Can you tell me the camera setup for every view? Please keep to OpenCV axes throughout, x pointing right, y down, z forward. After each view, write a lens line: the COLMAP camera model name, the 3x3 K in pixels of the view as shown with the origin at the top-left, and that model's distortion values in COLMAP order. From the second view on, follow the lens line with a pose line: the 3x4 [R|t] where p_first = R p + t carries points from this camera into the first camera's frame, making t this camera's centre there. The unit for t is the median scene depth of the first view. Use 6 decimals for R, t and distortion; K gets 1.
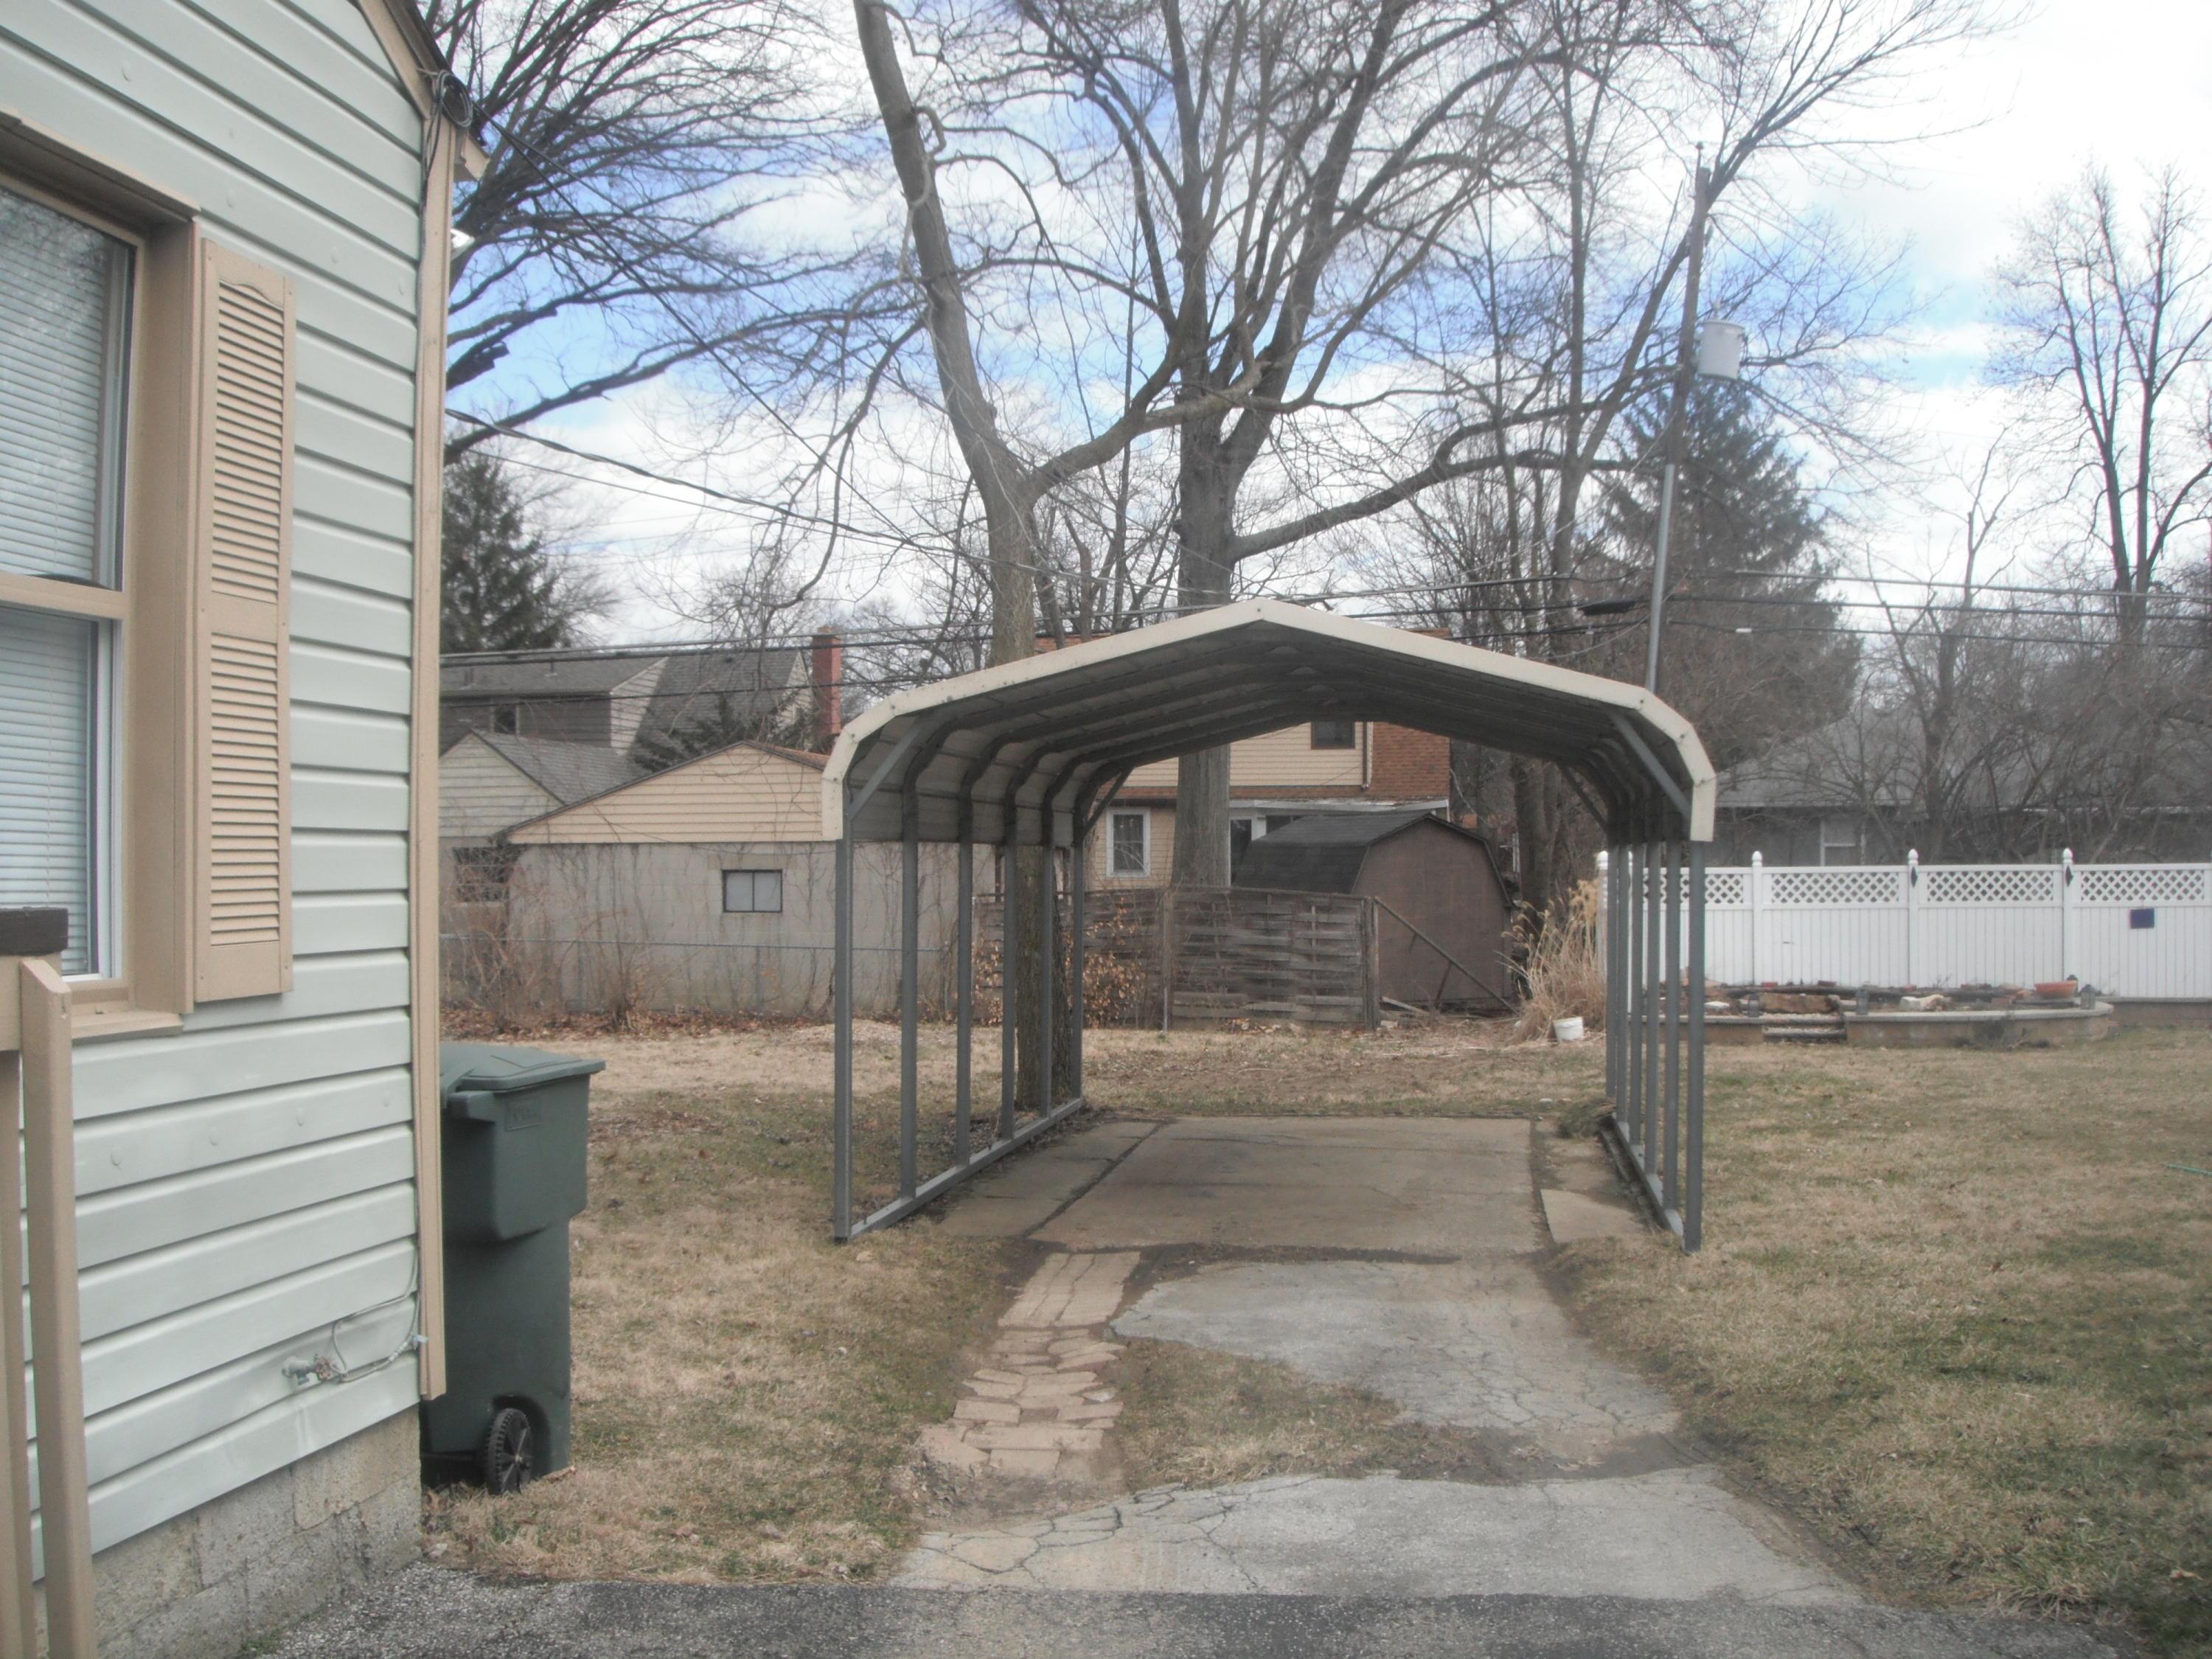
lens RADIAL K [[2016.6, 0, 1106.0], [0, 2016.6, 829.5], [0, 0, 1]] dist [-0.216798, 0.002232]
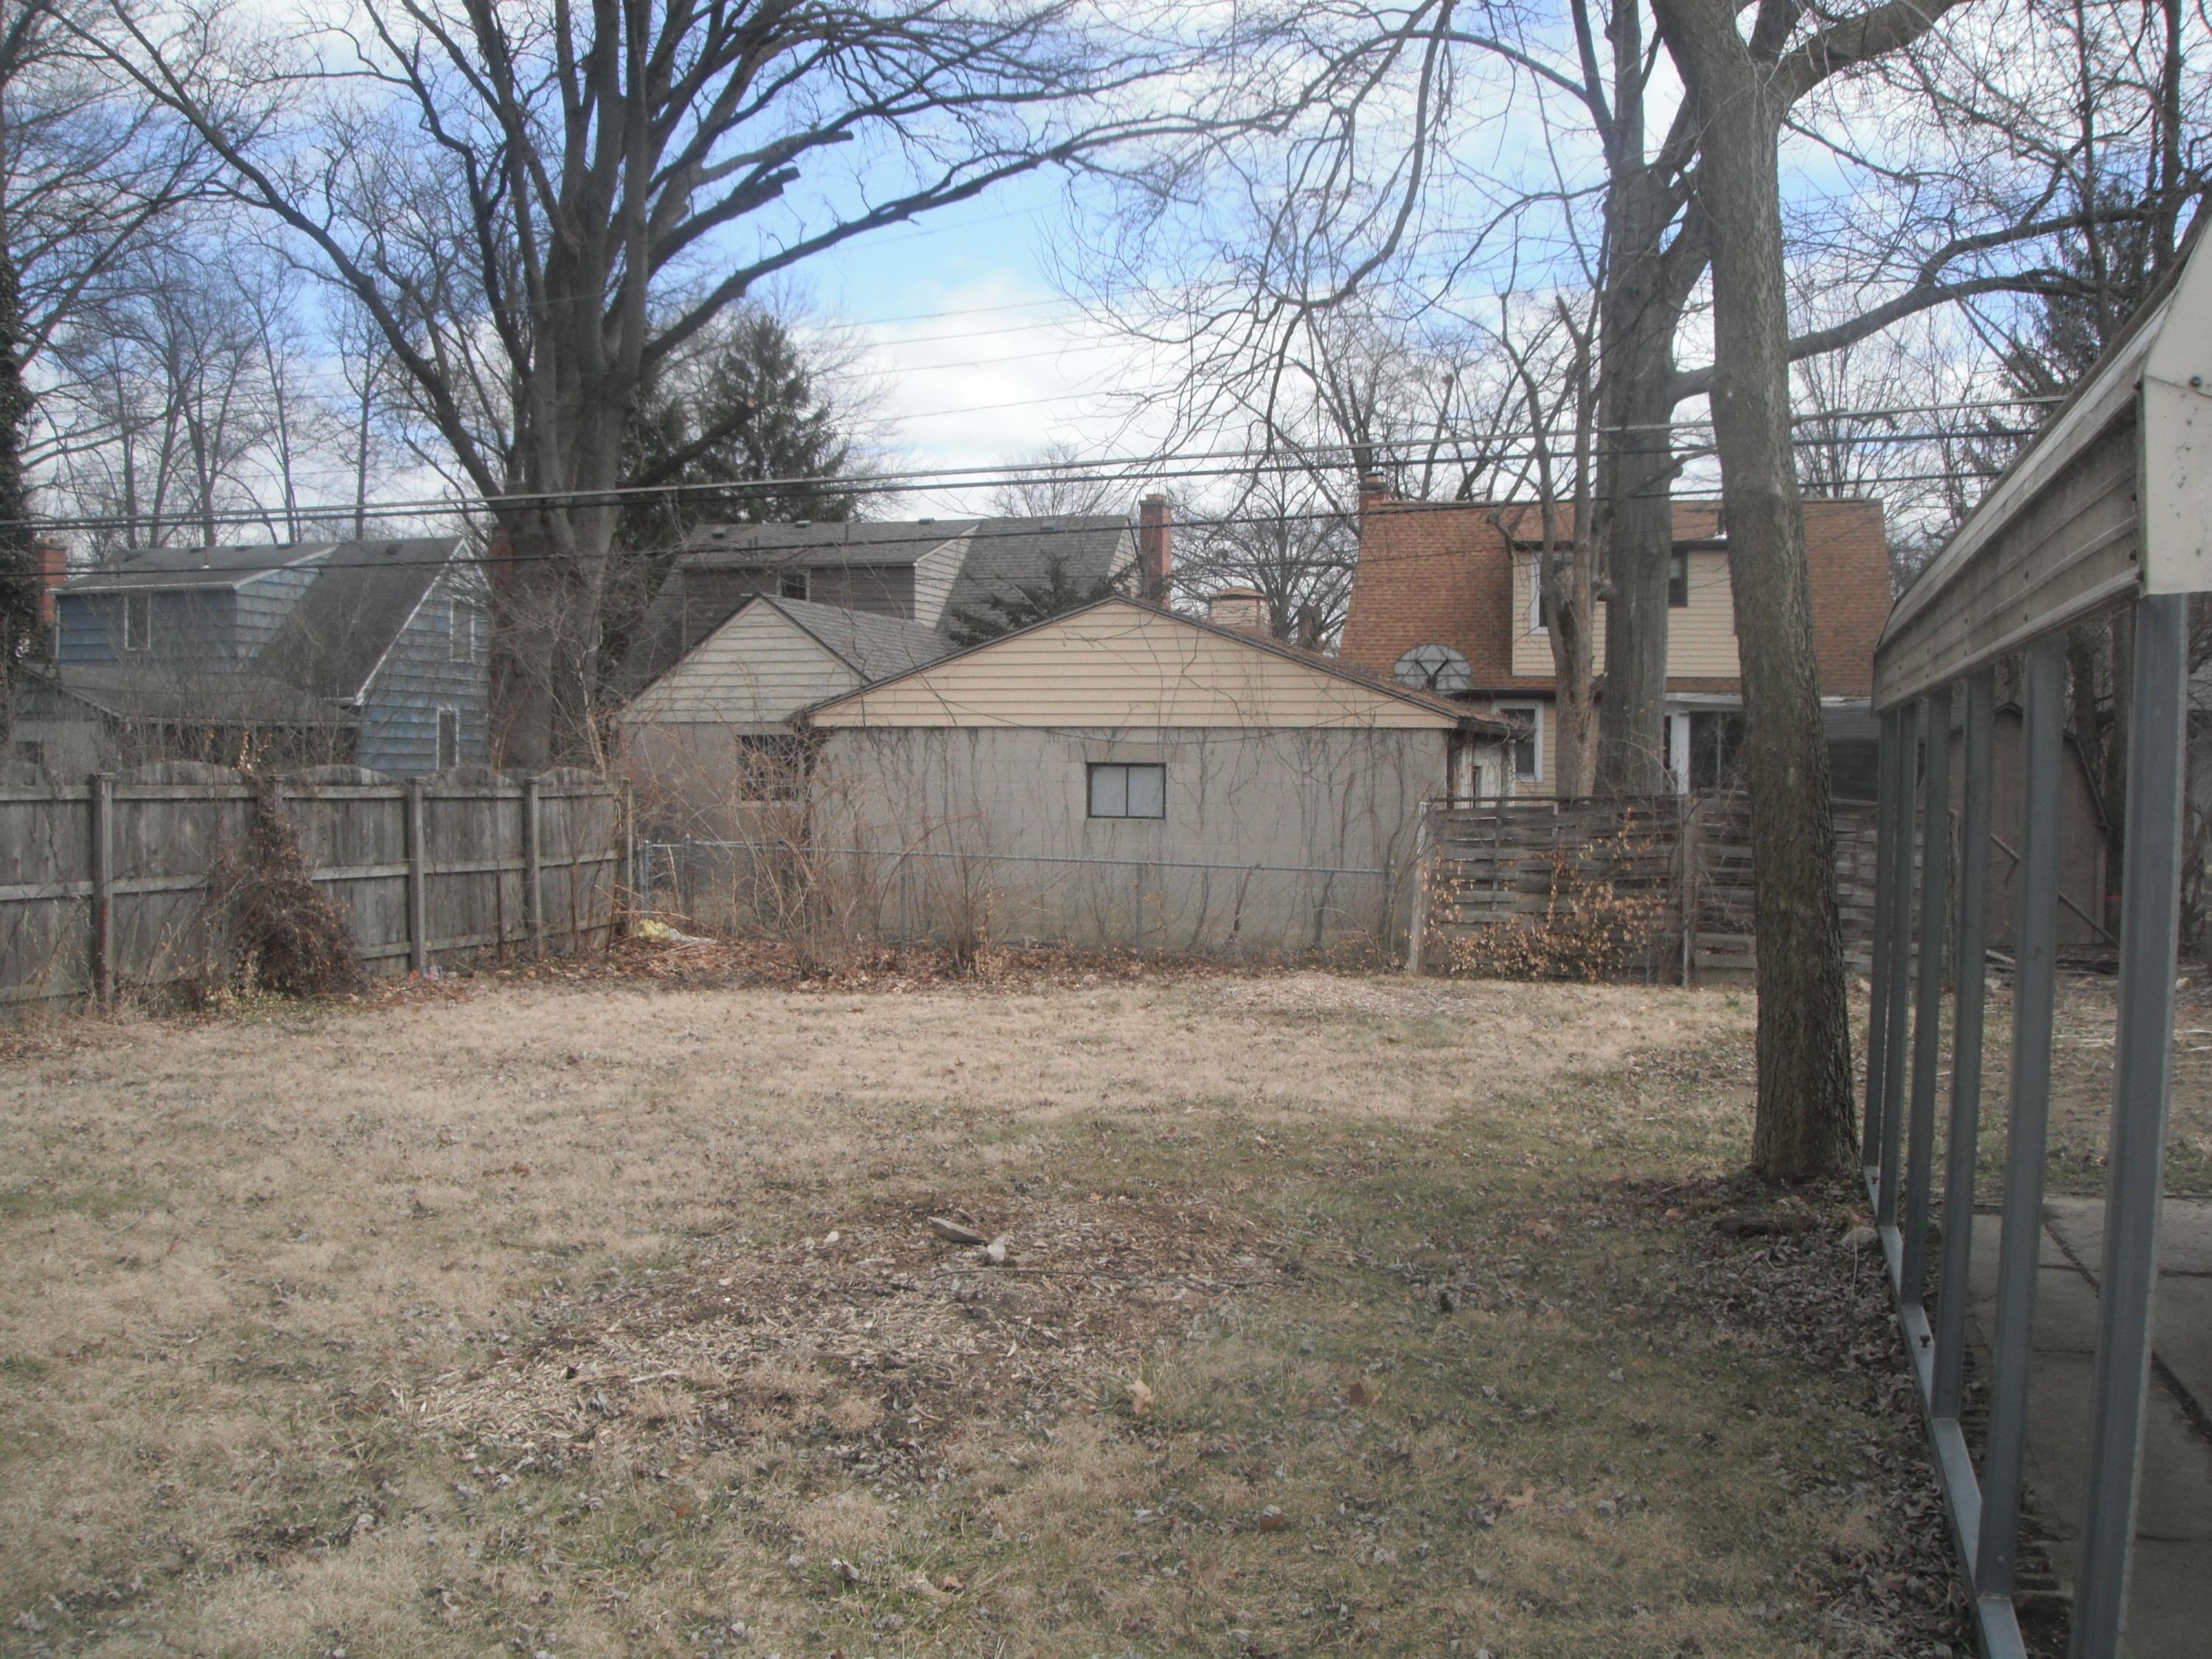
lens RADIAL K [[2016.6, 0, 1106.0], [0, 2016.6, 829.5], [0, 0, 1]] dist [-0.216798, 0.002232]
pose [[0.990791, 0.018086, -0.134185, -0.058300], [-0.011588, 0.998729, 0.049047, 0.005676], [0.134901, -0.047041, 0.989742, 0.167795]]
